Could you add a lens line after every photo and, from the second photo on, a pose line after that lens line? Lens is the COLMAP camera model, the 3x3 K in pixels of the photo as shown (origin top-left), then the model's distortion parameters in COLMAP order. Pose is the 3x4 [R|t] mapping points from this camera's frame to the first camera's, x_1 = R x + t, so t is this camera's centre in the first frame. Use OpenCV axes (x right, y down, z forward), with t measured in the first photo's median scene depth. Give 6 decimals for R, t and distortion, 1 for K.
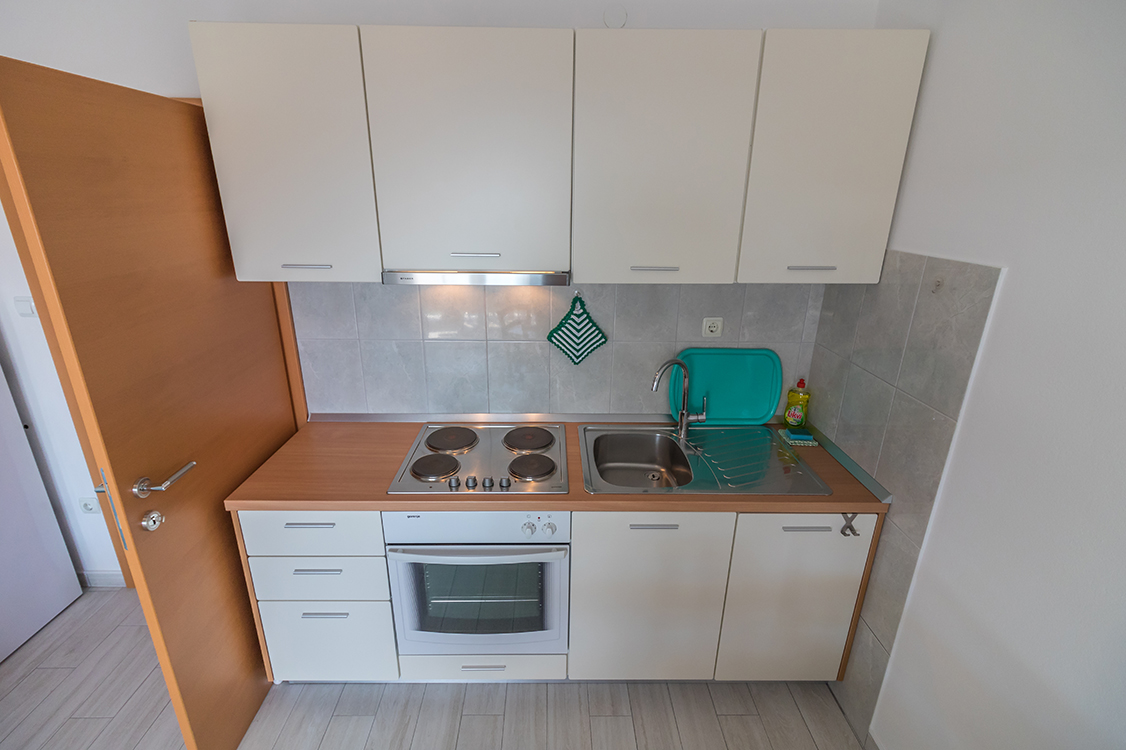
lens RADIAL K [[520.3, 0, 560.3], [0, 520.3, 368.8], [0, 0, 1]] dist [0.001928, -0.000036]
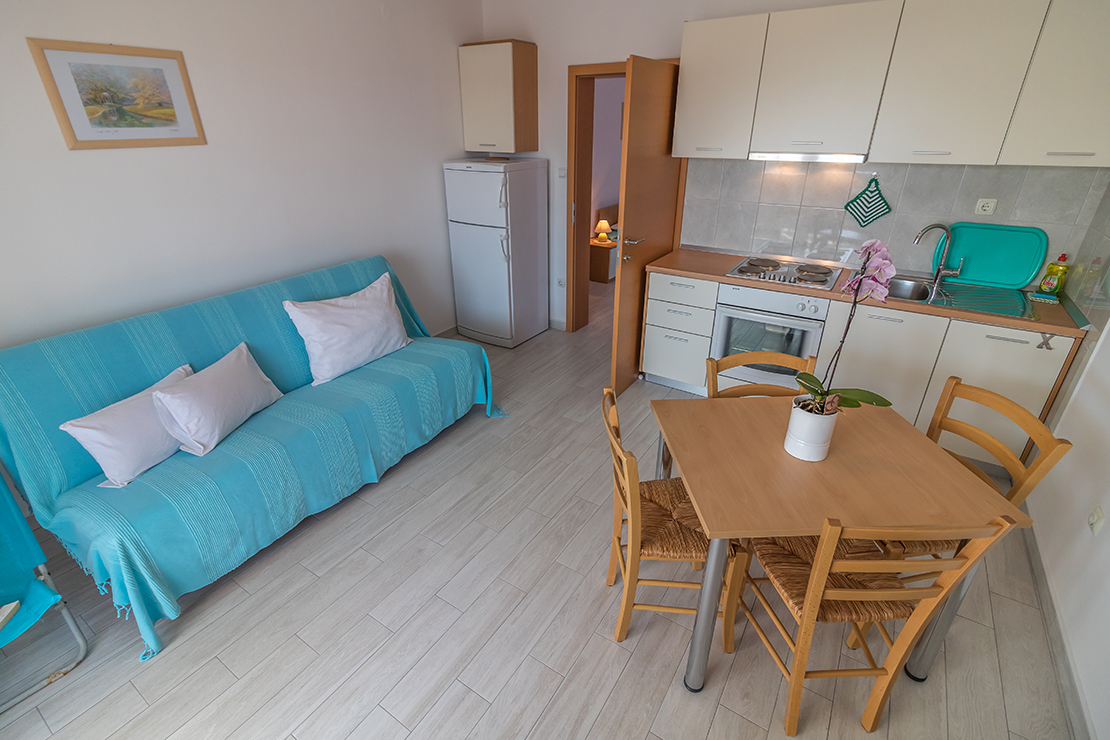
lens RADIAL K [[512.9, 0, 549.1], [0, 512.9, 362.9], [0, 0, 1]] dist [0.001928, -0.000036]
pose [[0.824205, 0.225532, -0.519443, 0.146102], [-0.166576, 0.973246, 0.158257, 0.292235], [0.541238, -0.043909, 0.839722, -0.741956]]
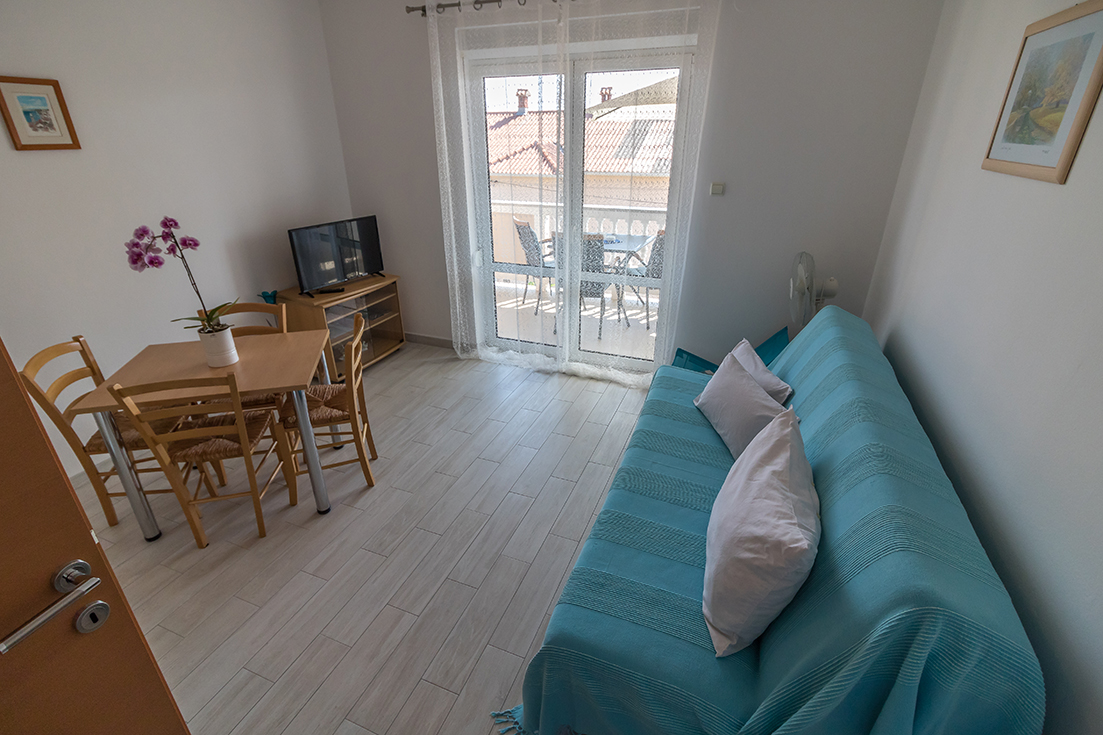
lens RADIAL K [[509.6, 0, 552.0], [0, 509.6, 359.1], [0, 0, 1]] dist [0.001928, -0.000036]
pose [[-0.924843, -0.160207, 0.344964, -1.045128], [0.119718, 0.738250, 0.663819, -0.226270], [-0.361018, 0.655226, -0.663585, 0.675745]]
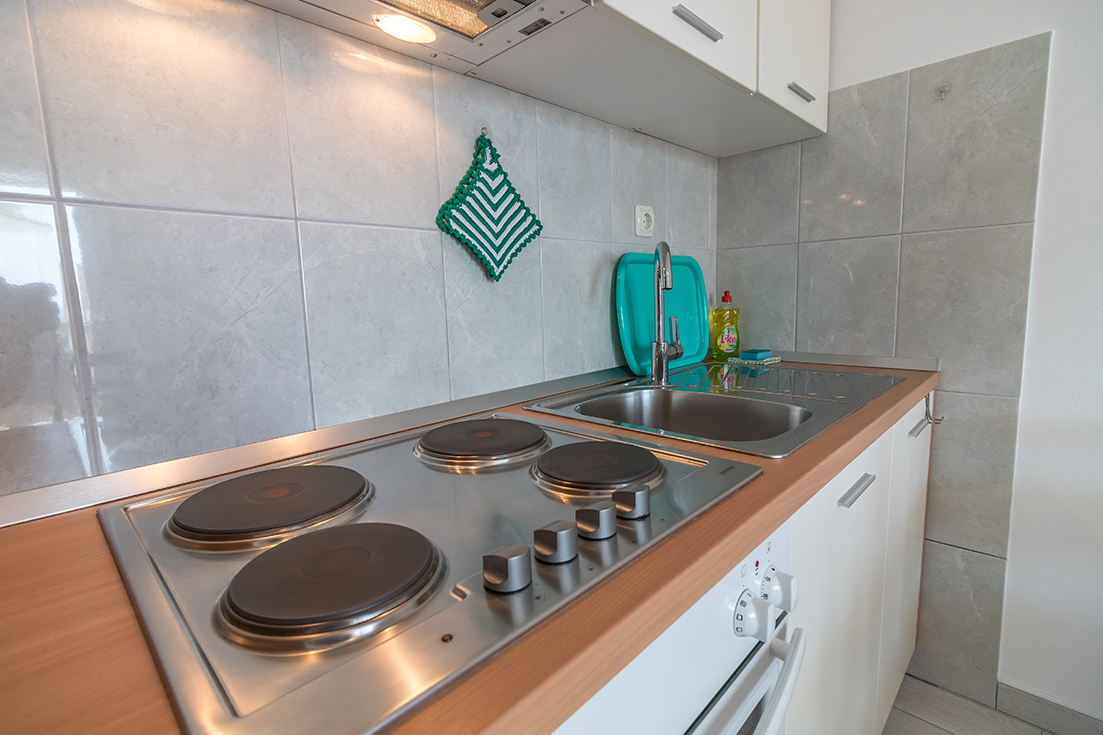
lens RADIAL K [[509.6, 0, 546.3], [0, 509.6, 356.3], [0, 0, 1]] dist [0.001928, -0.000036]
pose [[0.712689, -0.120359, 0.691078, -0.281777], [0.268231, 0.957061, -0.109937, 0.128498], [-0.648172, 0.263719, 0.714370, 0.665465]]
